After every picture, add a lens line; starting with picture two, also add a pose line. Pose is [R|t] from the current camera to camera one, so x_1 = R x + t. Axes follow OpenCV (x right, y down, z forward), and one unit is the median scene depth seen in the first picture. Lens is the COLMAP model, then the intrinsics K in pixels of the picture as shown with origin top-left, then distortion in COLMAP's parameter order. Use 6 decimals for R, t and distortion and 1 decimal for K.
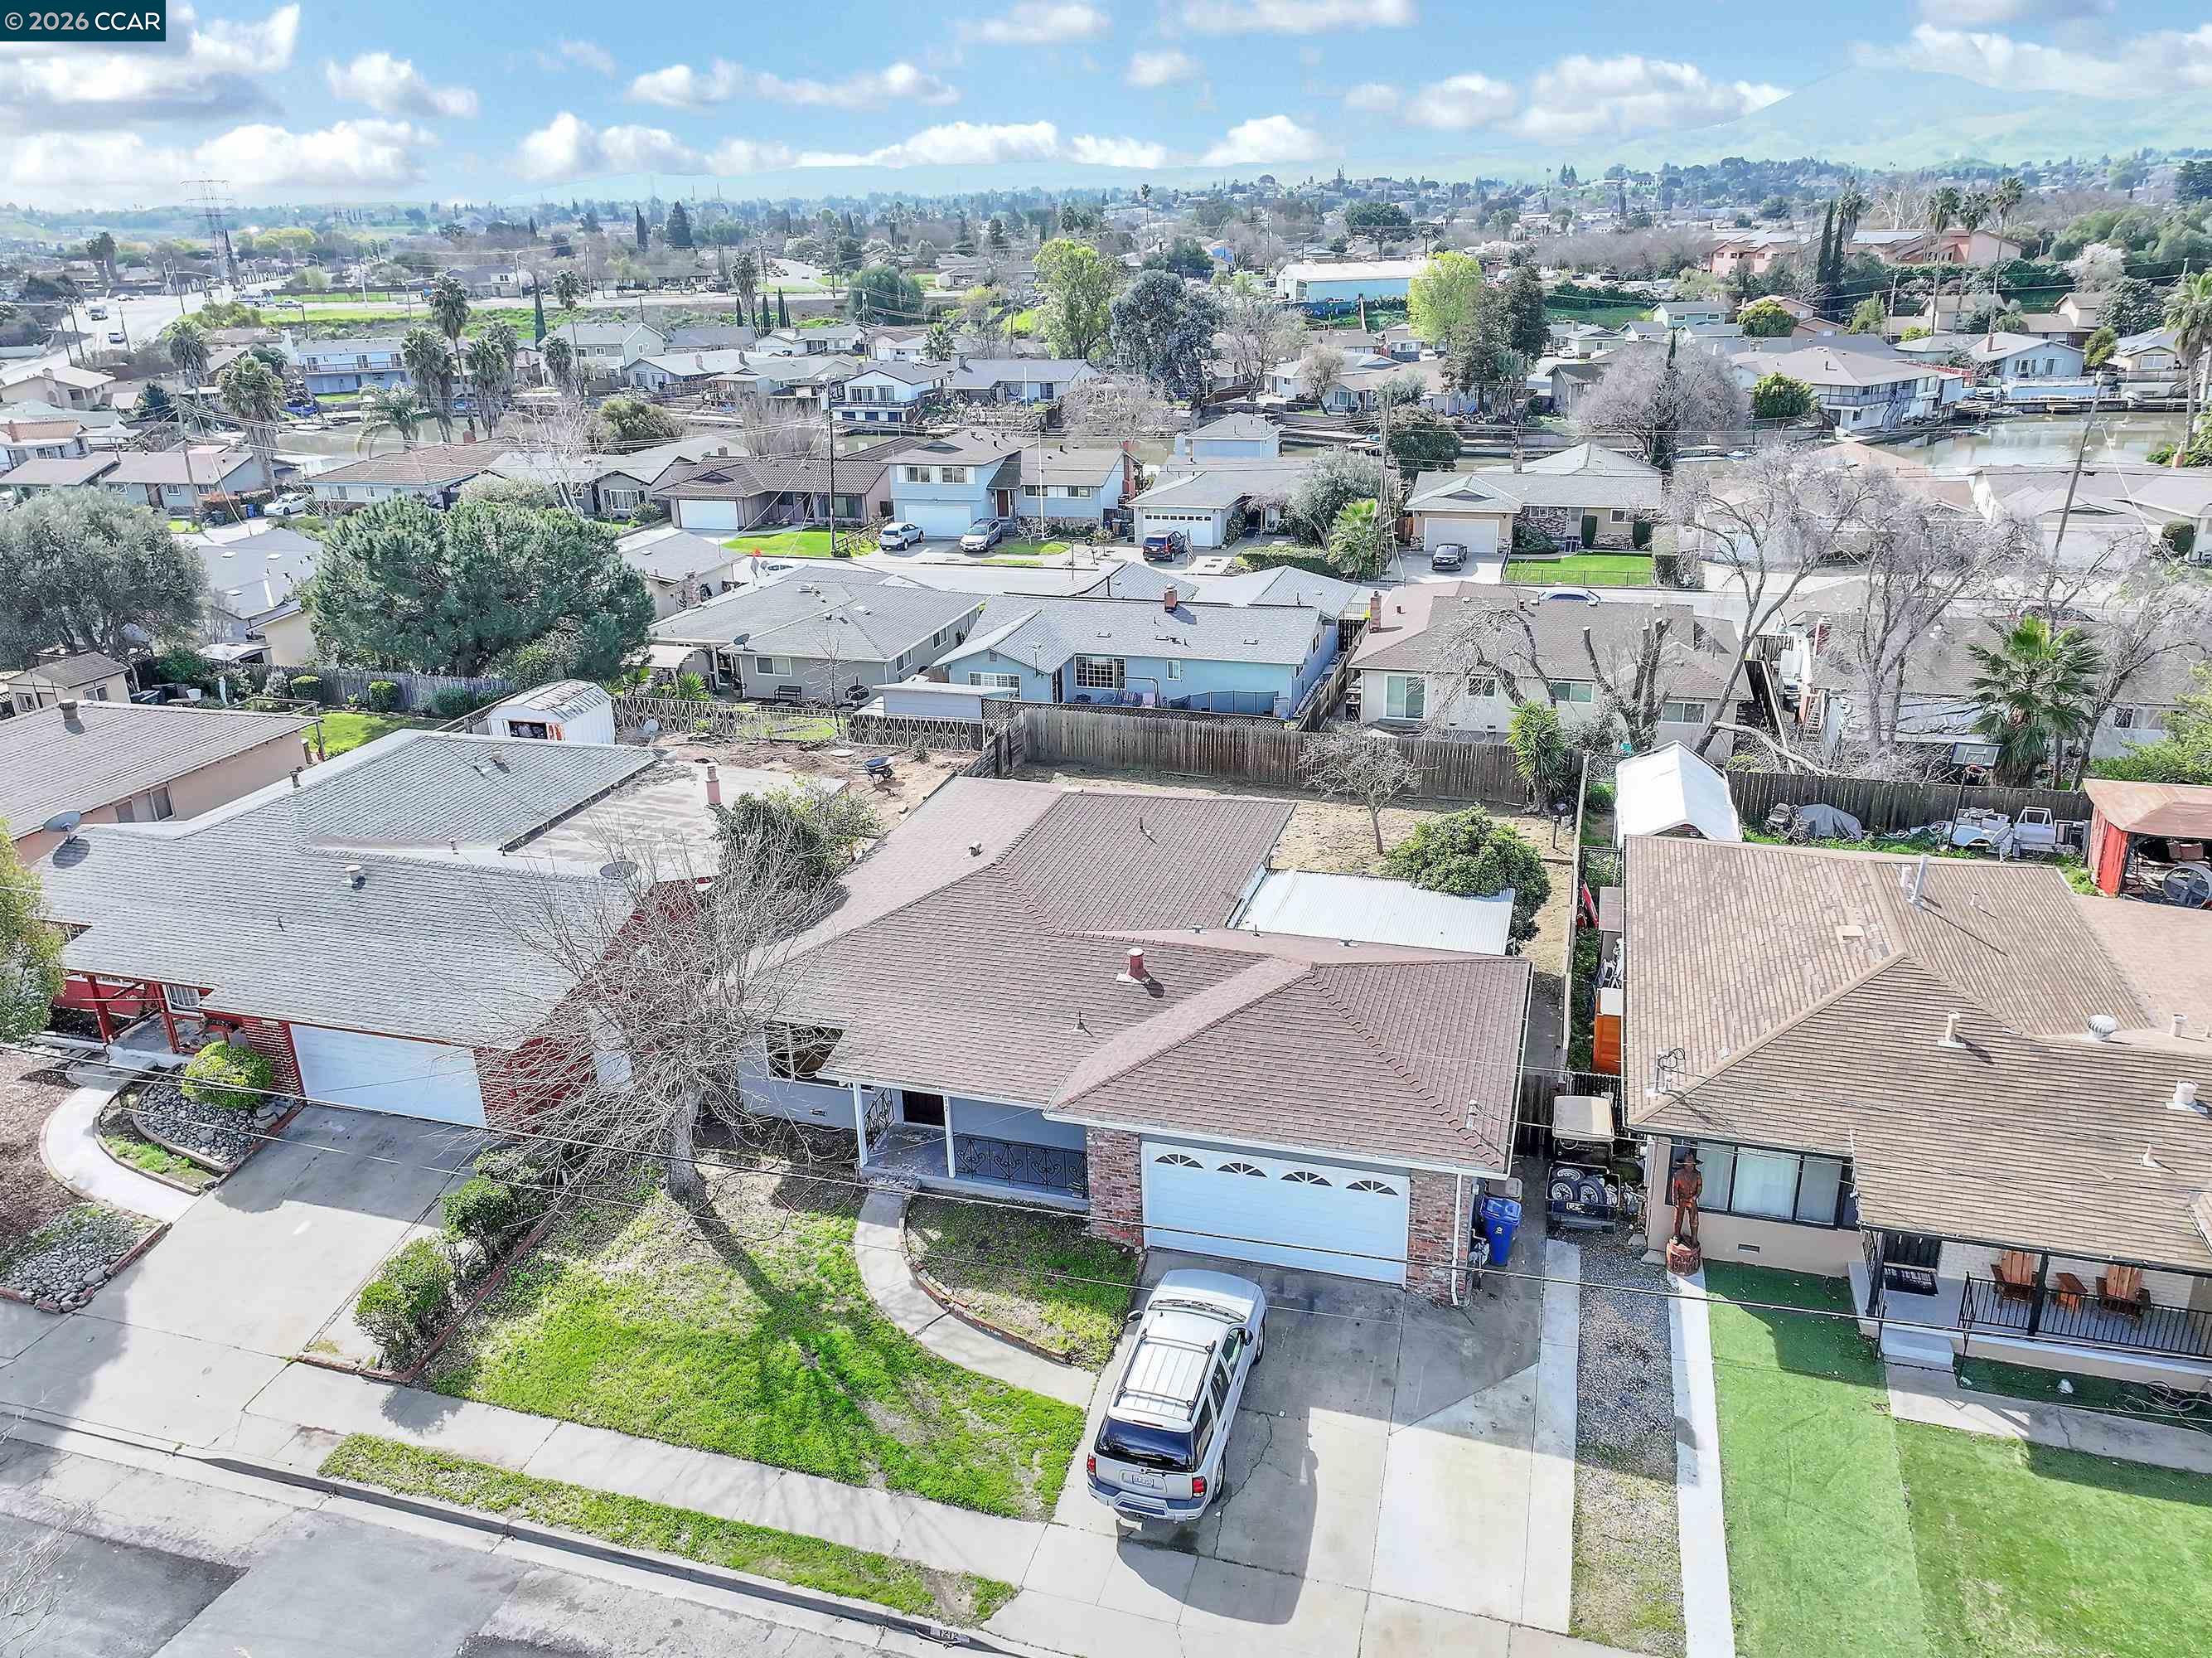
lens RADIAL K [[1590.4, 0, 1115.8], [0, 1590.4, 821.9], [0, 0, 1]] dist [0.002921, 0.011627]
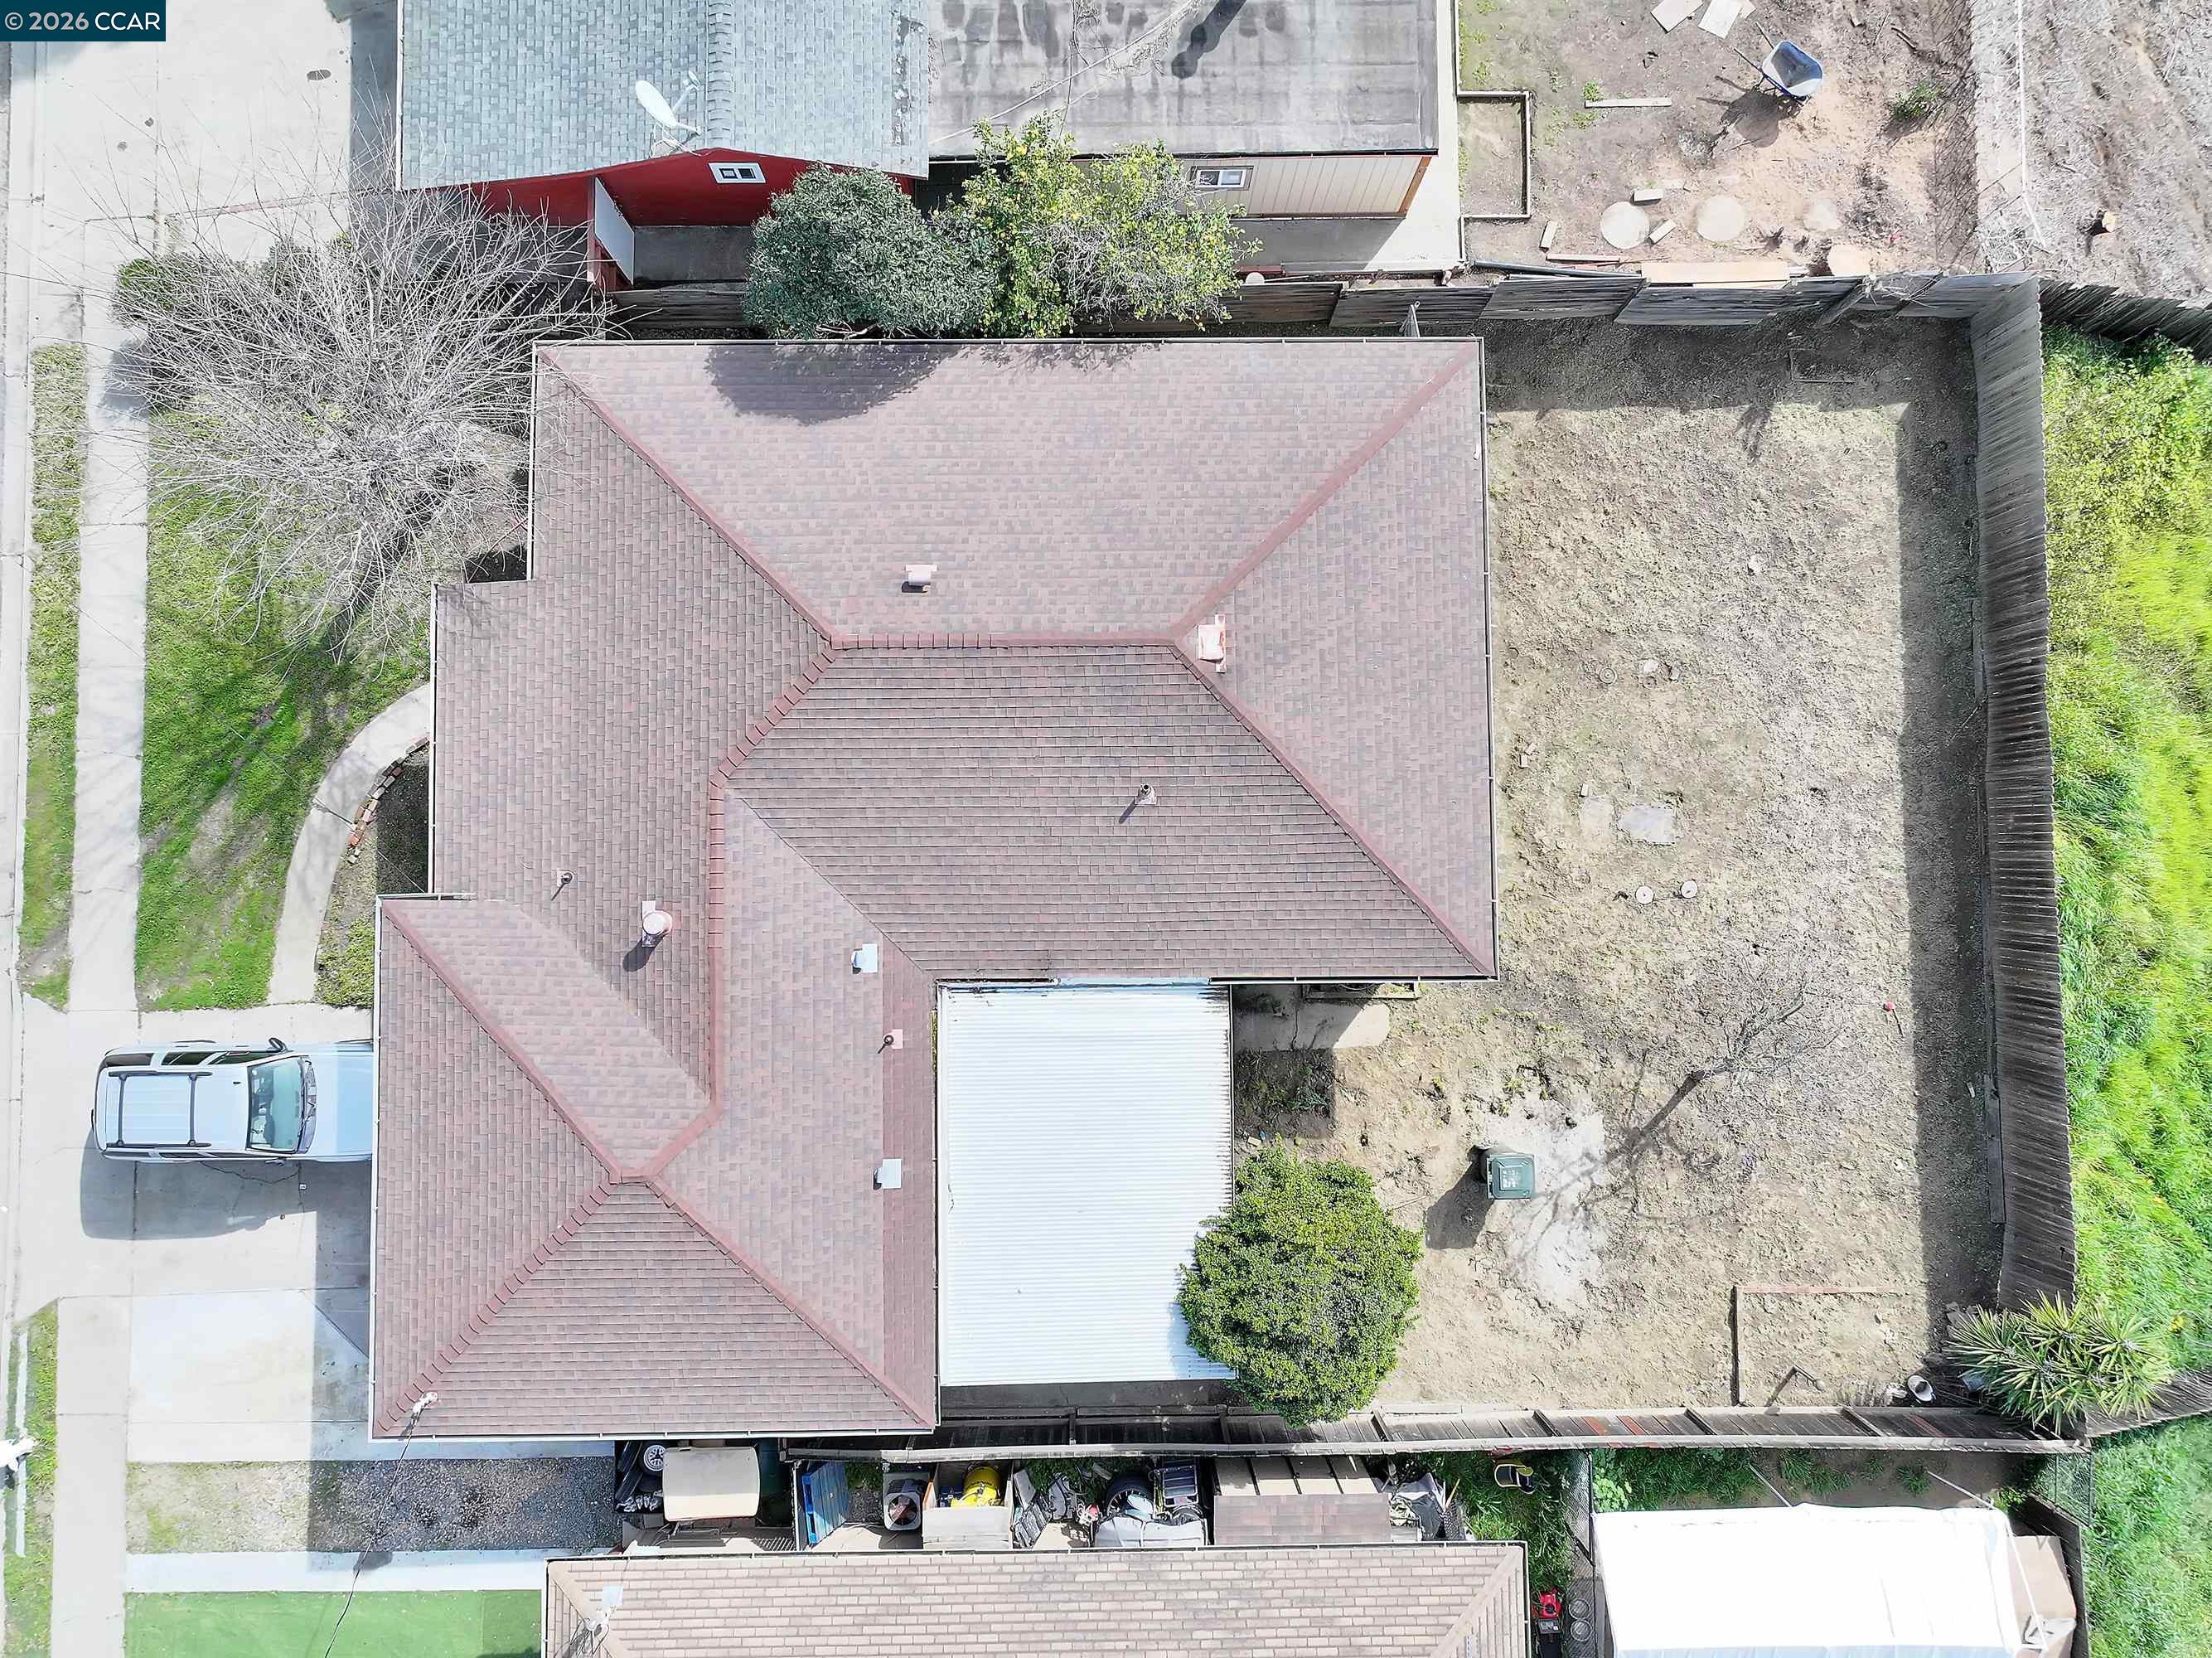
lens RADIAL K [[1590.4, 0, 1115.8], [0, 1590.4, 821.9], [0, 0, 1]] dist [0.002921, 0.011627]
pose [[0.293640, 0.955533, -0.027064, 0.038789], [-0.348925, 0.133499, 0.927593, -0.526562], [0.889959, -0.262935, 0.372610, 0.734872]]
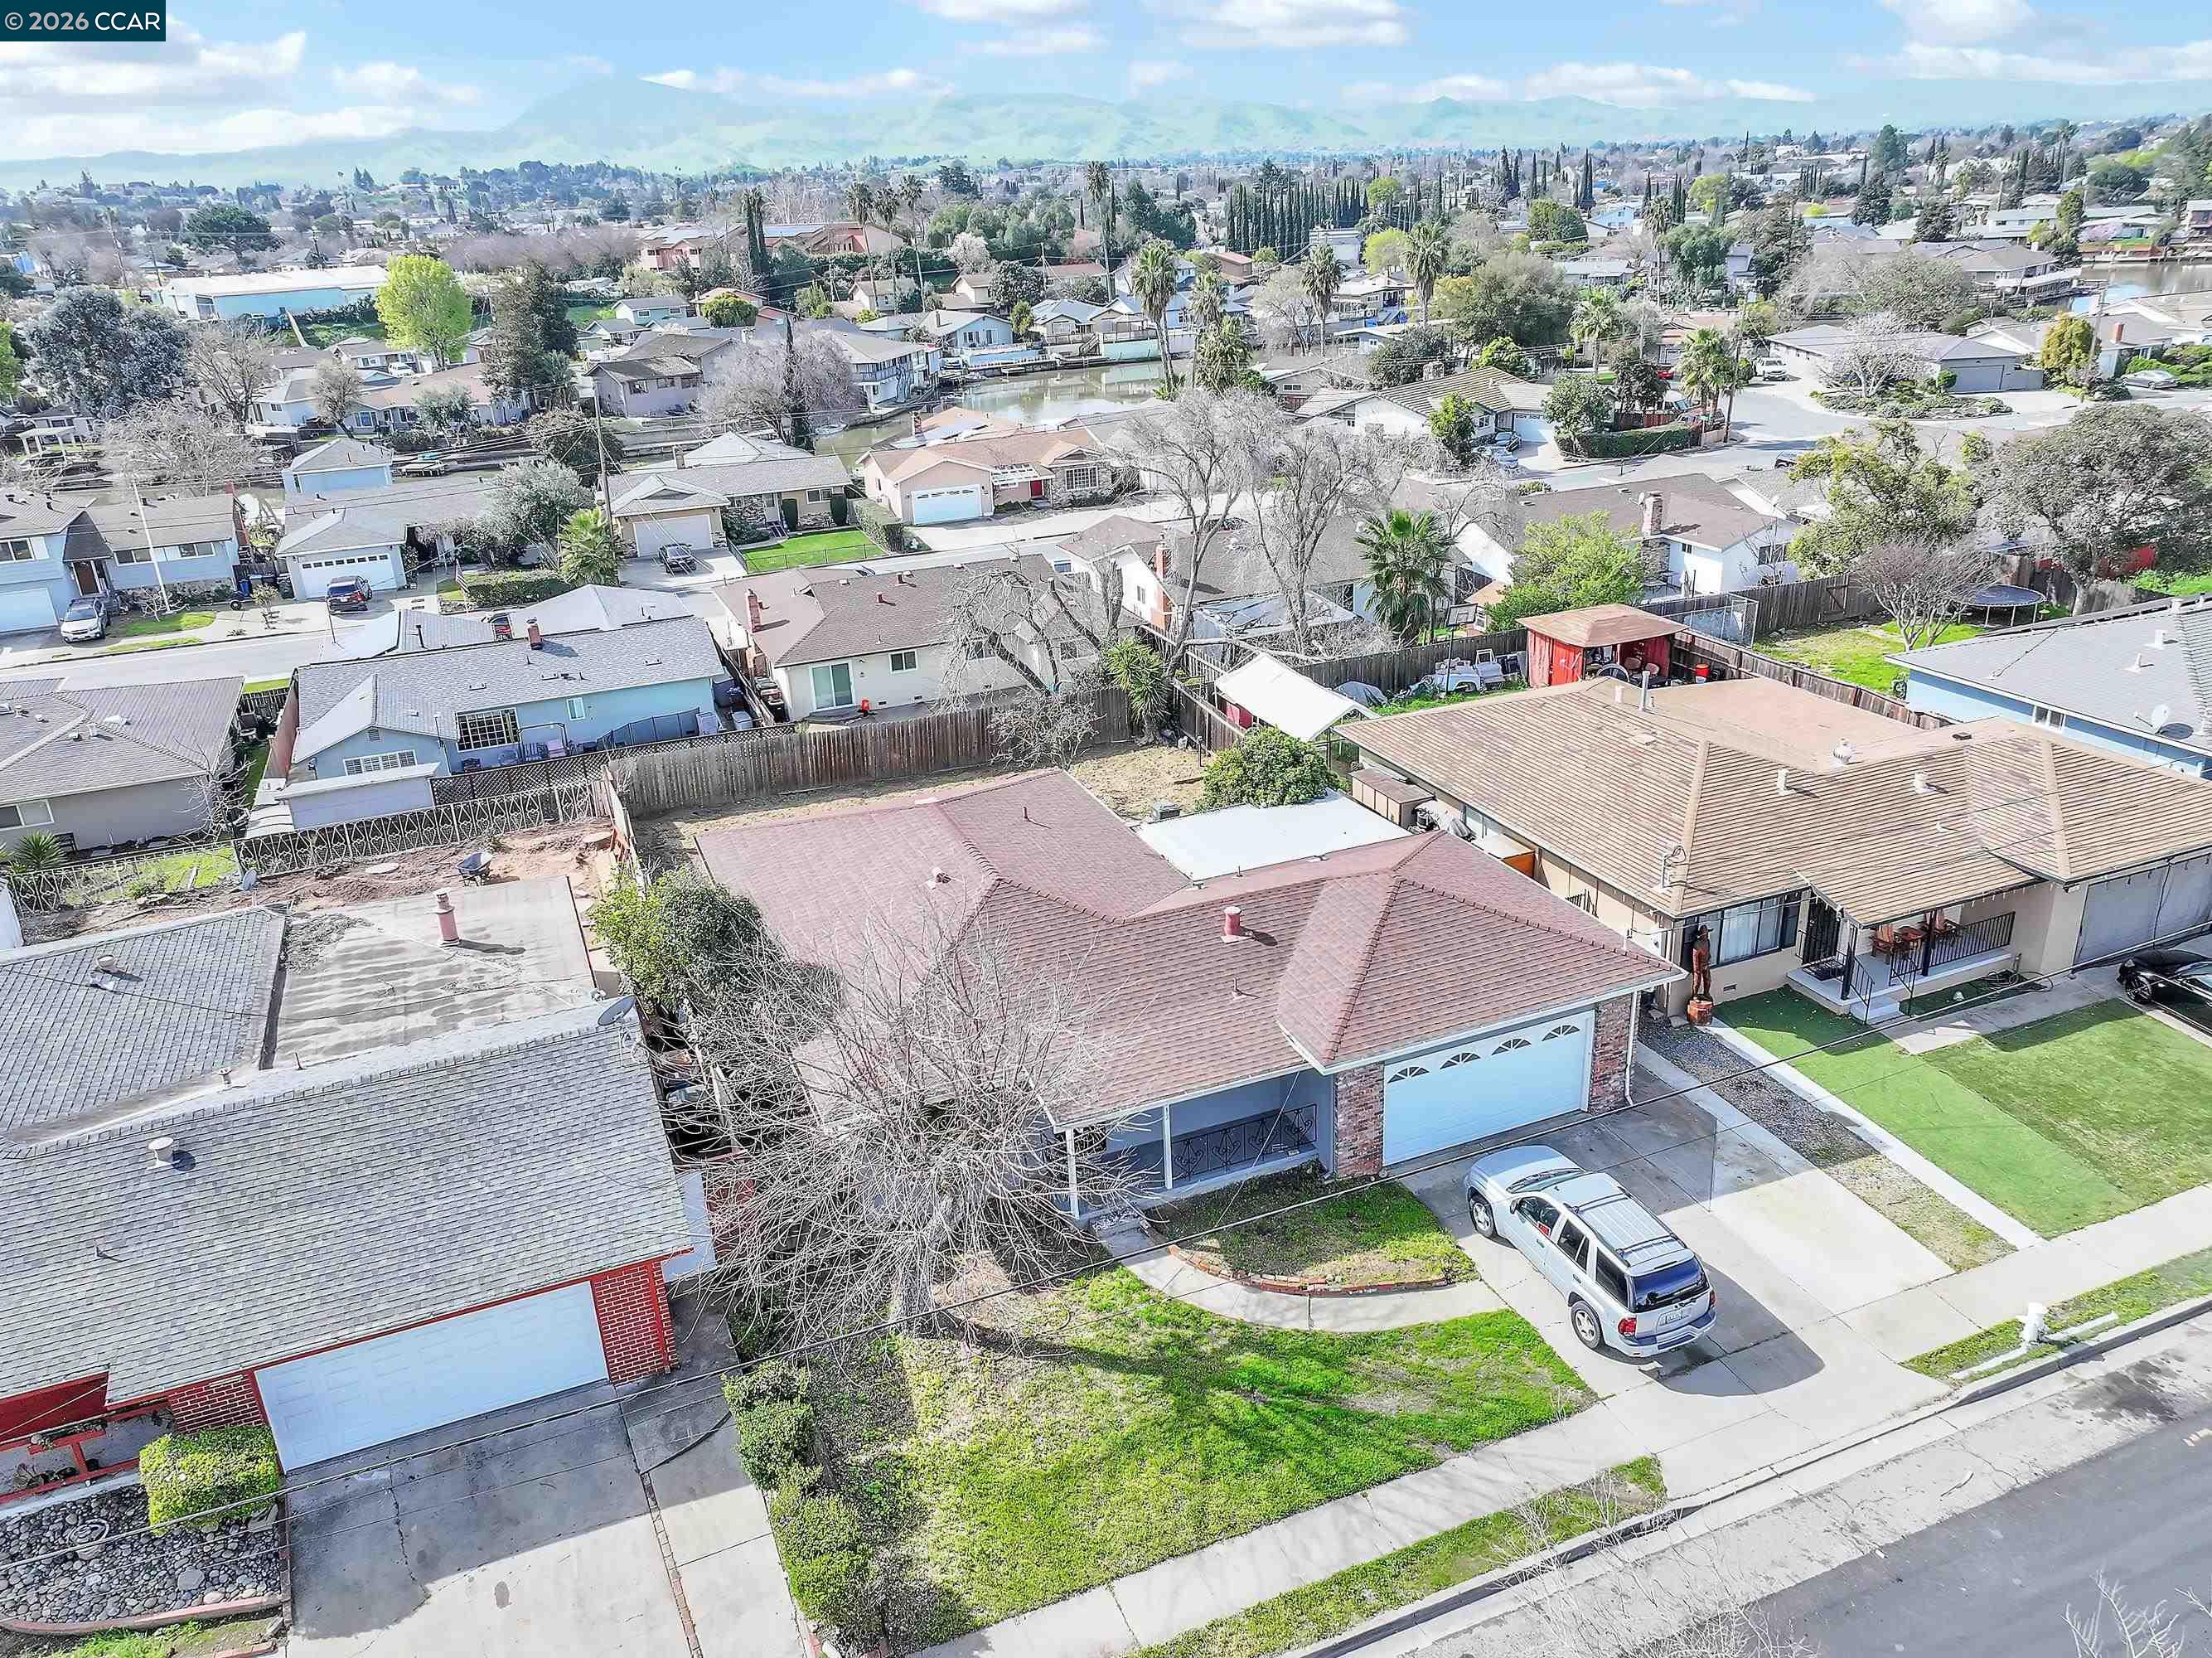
lens RADIAL K [[1590.4, 0, 1115.8], [0, 1590.4, 821.9], [0, 0, 1]] dist [0.002921, 0.011627]
pose [[0.776495, -0.241971, 0.581812, -0.483167], [0.243382, 0.966847, 0.077283, -0.052919], [-0.581223, 0.081593, 0.809643, 0.180831]]
